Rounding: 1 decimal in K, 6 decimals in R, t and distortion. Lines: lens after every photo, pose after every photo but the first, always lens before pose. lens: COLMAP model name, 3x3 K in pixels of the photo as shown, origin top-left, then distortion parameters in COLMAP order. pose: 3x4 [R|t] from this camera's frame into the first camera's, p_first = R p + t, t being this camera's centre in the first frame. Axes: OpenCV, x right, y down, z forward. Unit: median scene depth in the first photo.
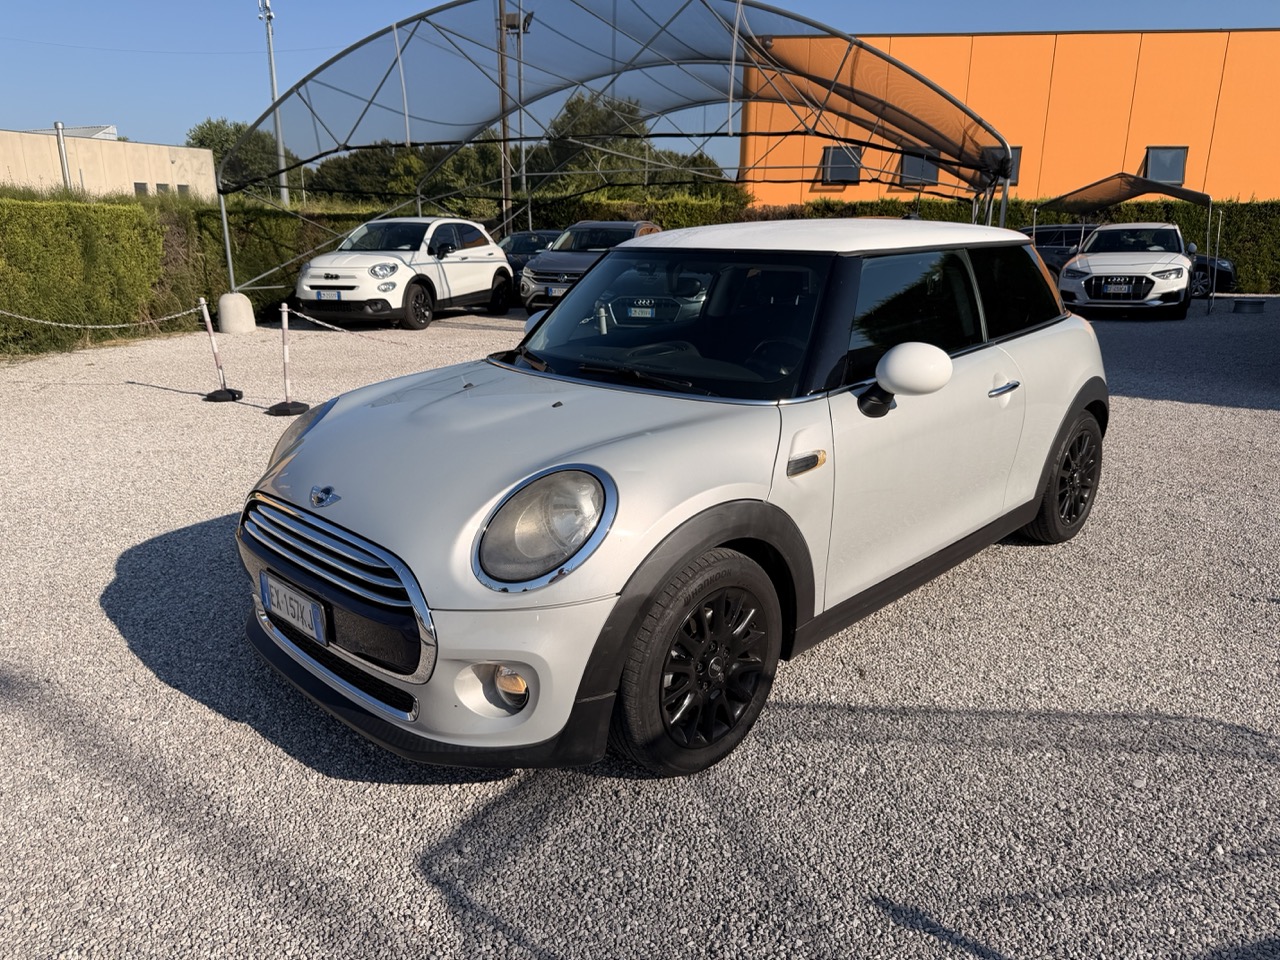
lens RADIAL K [[893.1, 0, 634.5], [0, 893.1, 479.4], [0, 0, 1]] dist [0.036367, -0.056947]
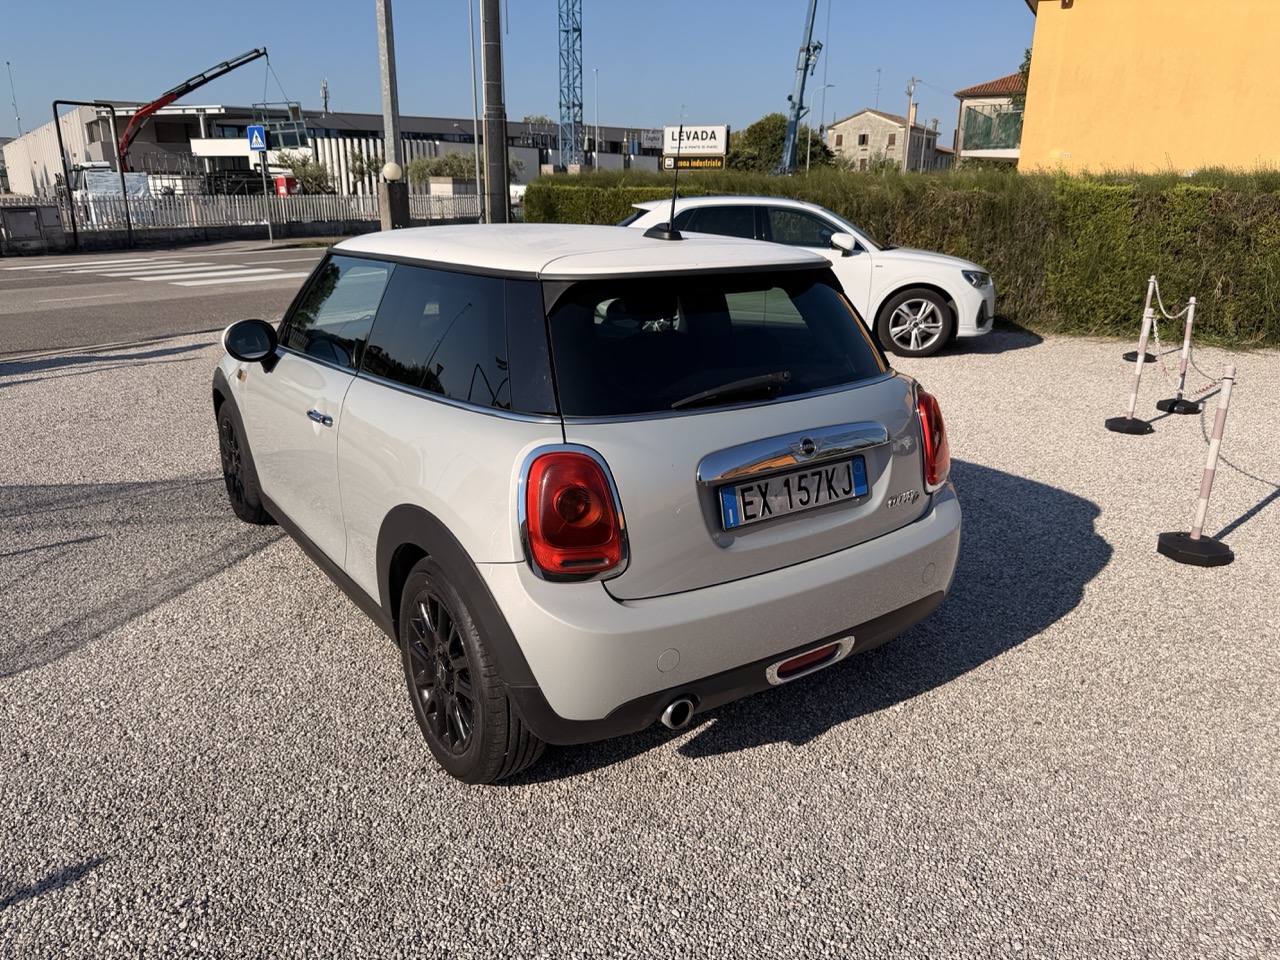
lens RADIAL K [[893.1, 0, 638.6], [0, 893.1, 478.0], [0, 0, 1]] dist [0.036367, -0.056947]
pose [[-0.165459, 0.294064, -0.941355, 0.308790], [-0.274962, 0.902908, 0.330383, -0.108491], [0.947111, 0.313502, -0.068538, 0.351016]]
